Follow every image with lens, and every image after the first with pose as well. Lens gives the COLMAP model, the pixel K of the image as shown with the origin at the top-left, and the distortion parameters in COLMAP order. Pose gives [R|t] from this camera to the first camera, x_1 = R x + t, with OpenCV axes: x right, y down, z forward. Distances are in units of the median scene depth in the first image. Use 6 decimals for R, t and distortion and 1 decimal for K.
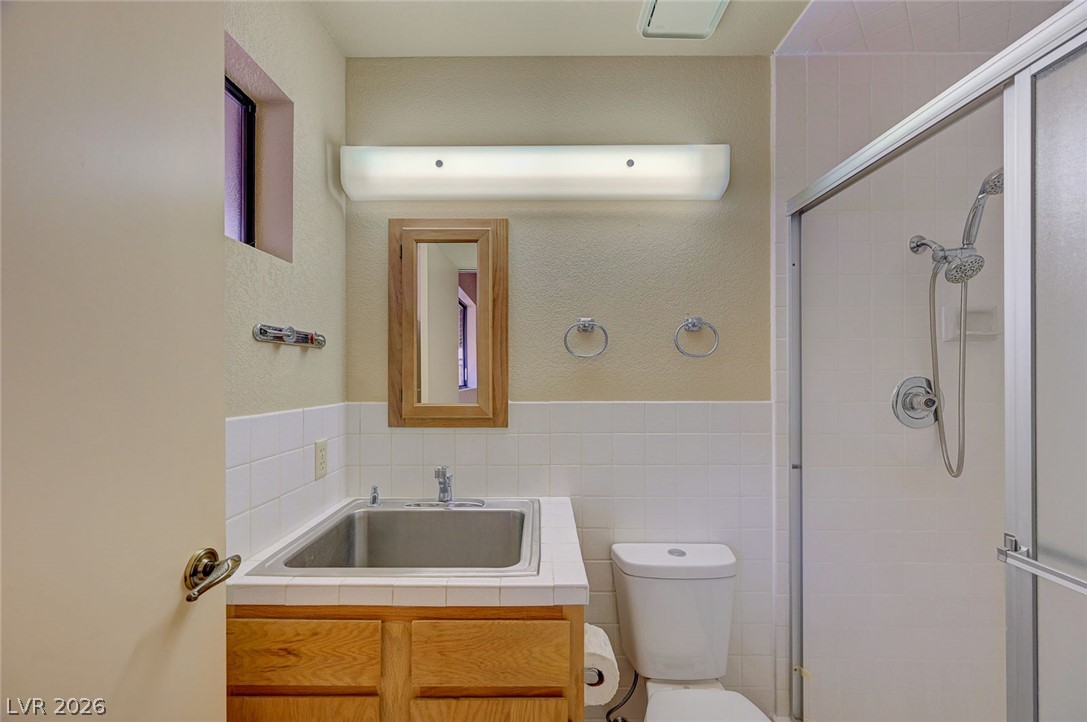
lens RADIAL K [[435.8, 0, 547.0], [0, 435.8, 370.1], [0, 0, 1]] dist [0.001489, 0.000449]
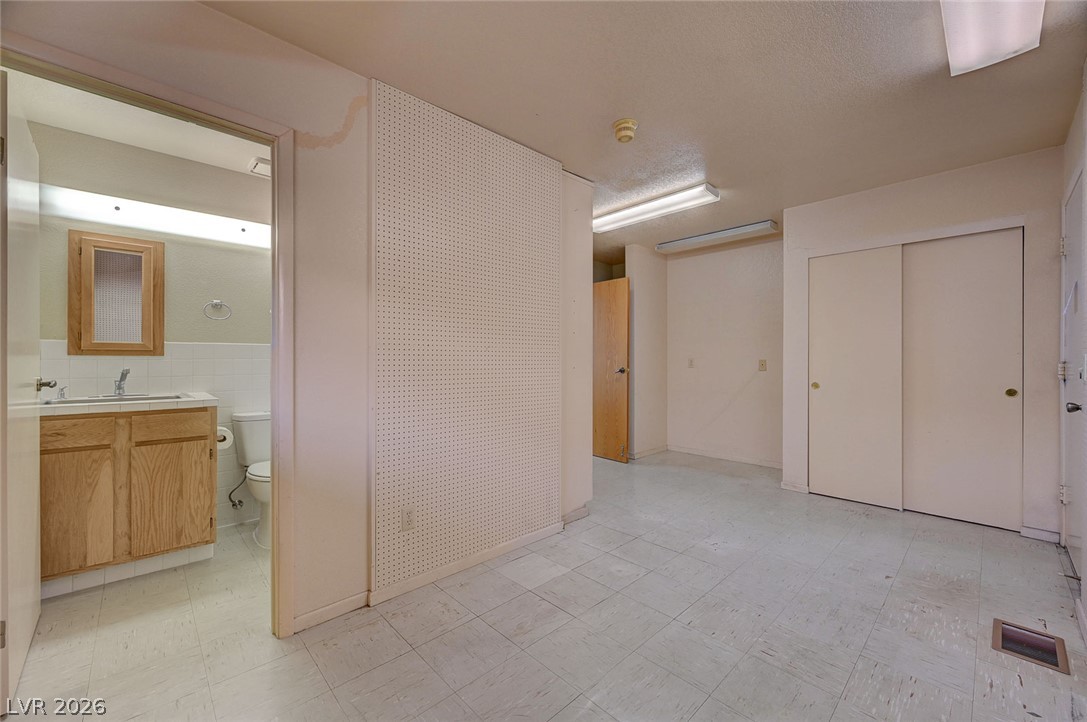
lens RADIAL K [[431.3, 0, 543.5], [0, 431.3, 361.0], [0, 0, 1]] dist [-0.000818, -0.000102]
pose [[0.734144, 0.000781, 0.678993, -0.150759], [-0.005615, 0.999972, 0.004921, 0.137070], [-0.678970, -0.007425, 0.734128, -1.443145]]
